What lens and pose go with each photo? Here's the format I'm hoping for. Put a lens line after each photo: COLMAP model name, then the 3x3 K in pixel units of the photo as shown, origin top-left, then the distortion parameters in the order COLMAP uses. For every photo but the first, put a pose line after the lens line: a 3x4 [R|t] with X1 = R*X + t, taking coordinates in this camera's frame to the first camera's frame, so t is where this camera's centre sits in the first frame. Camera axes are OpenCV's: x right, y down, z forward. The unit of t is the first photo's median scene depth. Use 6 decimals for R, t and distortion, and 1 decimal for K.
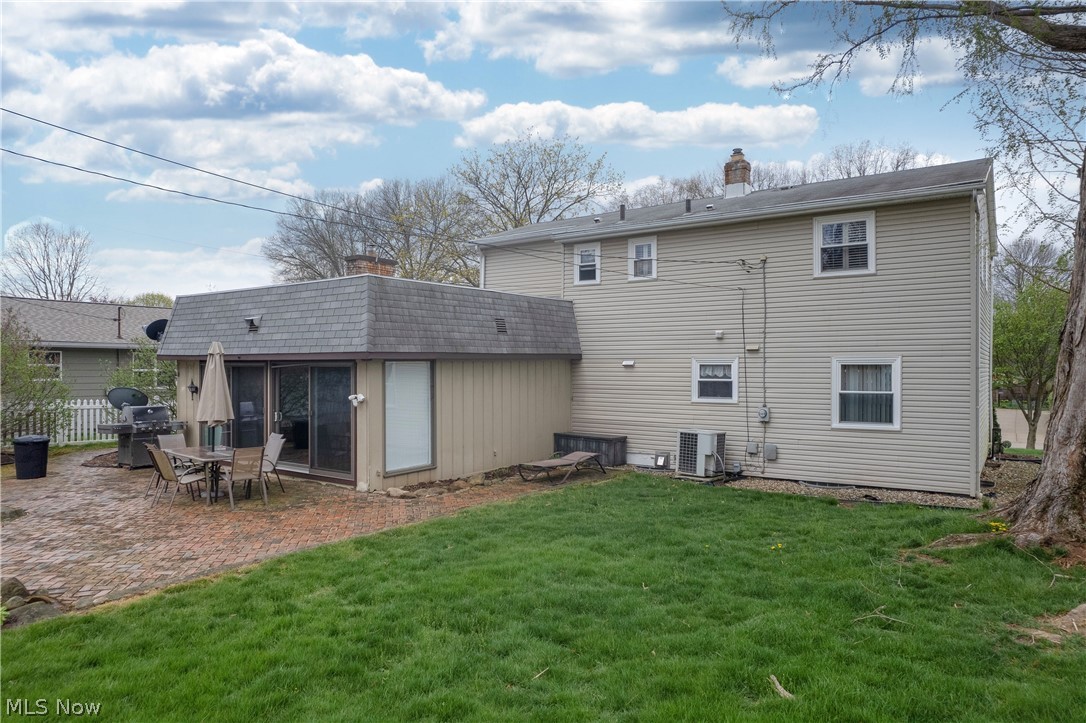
lens RADIAL K [[712.0, 0, 543.1], [0, 712.0, 350.6], [0, 0, 1]] dist [-0.029504, 0.045364]
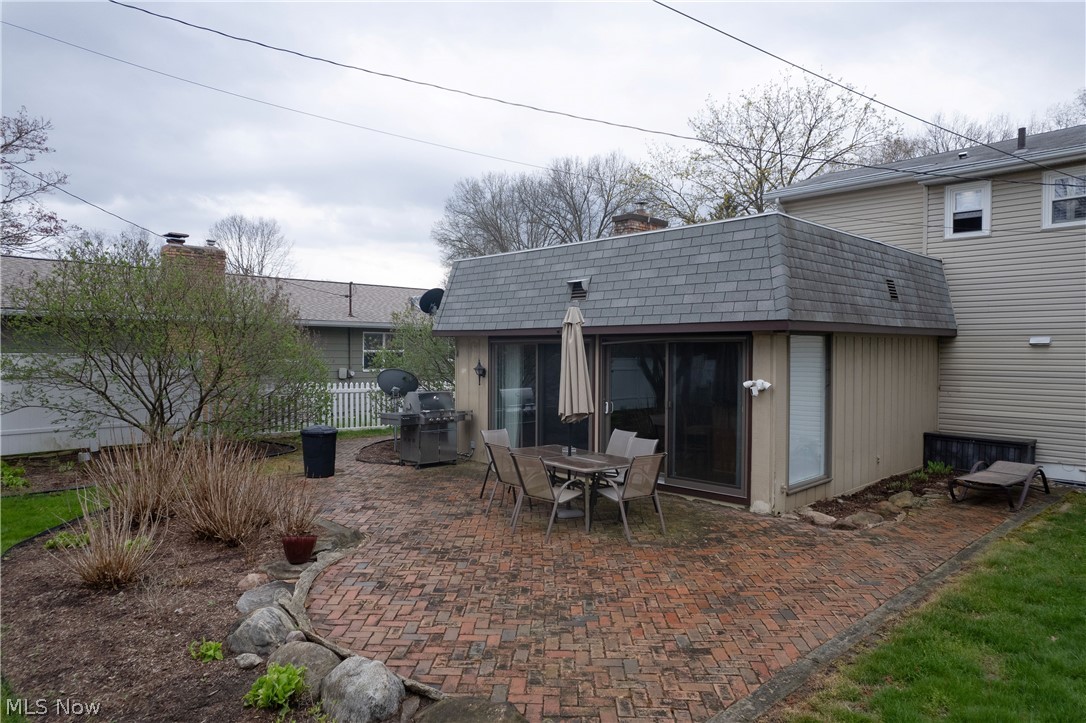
lens RADIAL K [[712.0, 0, 546.1], [0, 712.0, 356.0], [0, 0, 1]] dist [-0.029504, 0.045364]
pose [[0.982614, 0.004678, -0.185602, -0.304341], [0.000367, 0.999632, 0.027137, 0.015640], [0.185661, -0.026733, 0.982250, 0.230838]]
